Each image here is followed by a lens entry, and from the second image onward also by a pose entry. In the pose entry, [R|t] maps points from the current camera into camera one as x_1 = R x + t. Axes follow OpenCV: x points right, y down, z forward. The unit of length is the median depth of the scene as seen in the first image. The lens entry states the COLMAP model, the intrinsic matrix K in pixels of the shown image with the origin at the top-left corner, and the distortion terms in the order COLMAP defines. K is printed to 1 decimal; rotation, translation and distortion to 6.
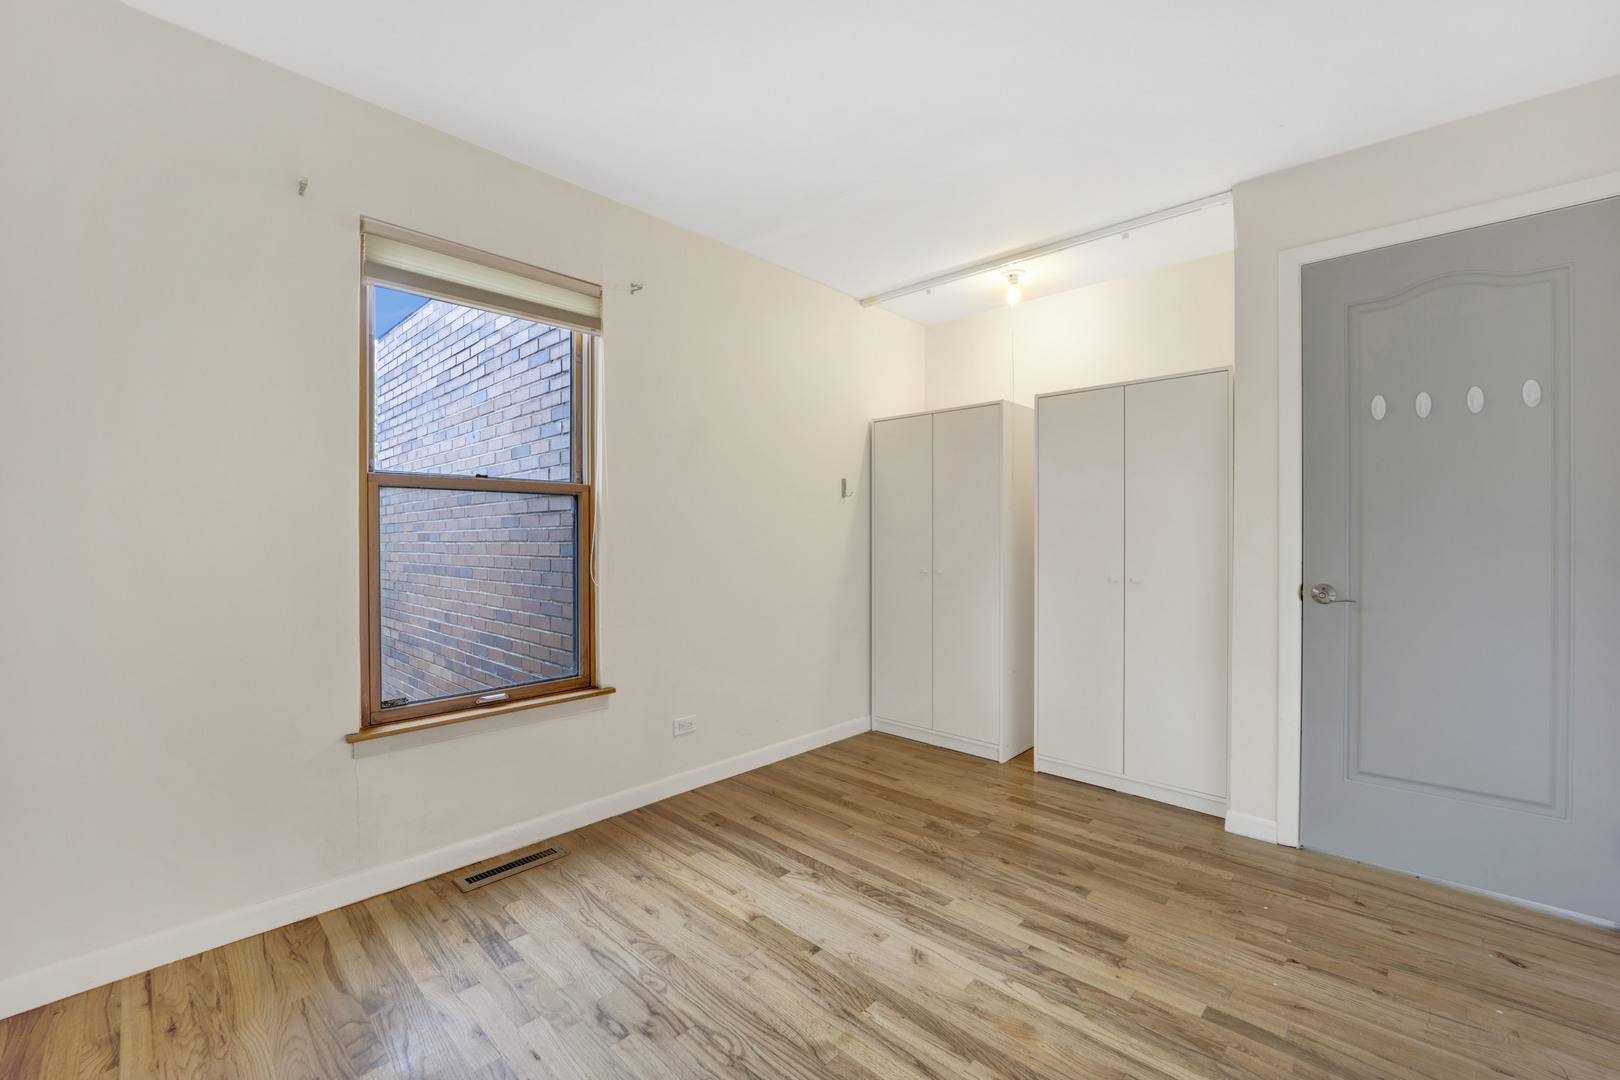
lens RADIAL K [[664.8, 0, 810.0], [0, 664.8, 540.0], [0, 0, 1]] dist [-0.018094, -0.000410]
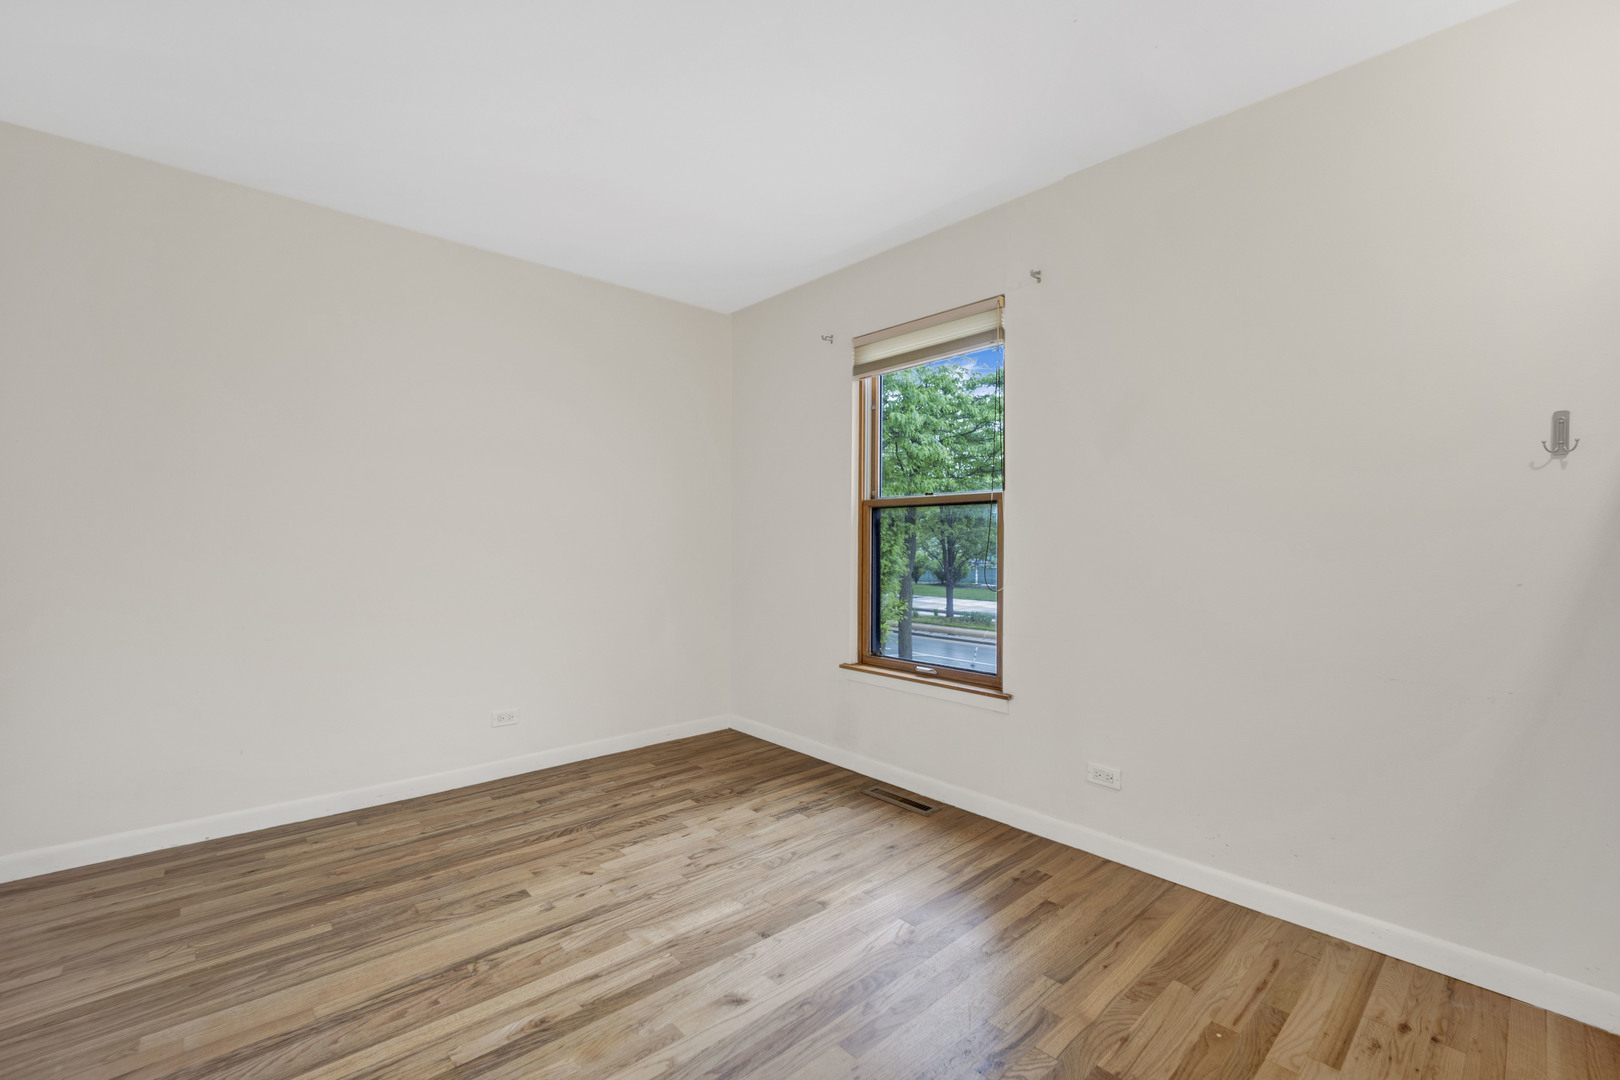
lens RADIAL K [[664.8, 0, 810.0], [0, 664.8, 540.0], [0, 0, 1]] dist [-0.018094, -0.000410]
pose [[-0.065161, -0.003449, -0.997869, 0.799347], [-0.012926, 0.999913, -0.002612, -0.000012], [0.997791, 0.012728, -0.065200, 0.866432]]
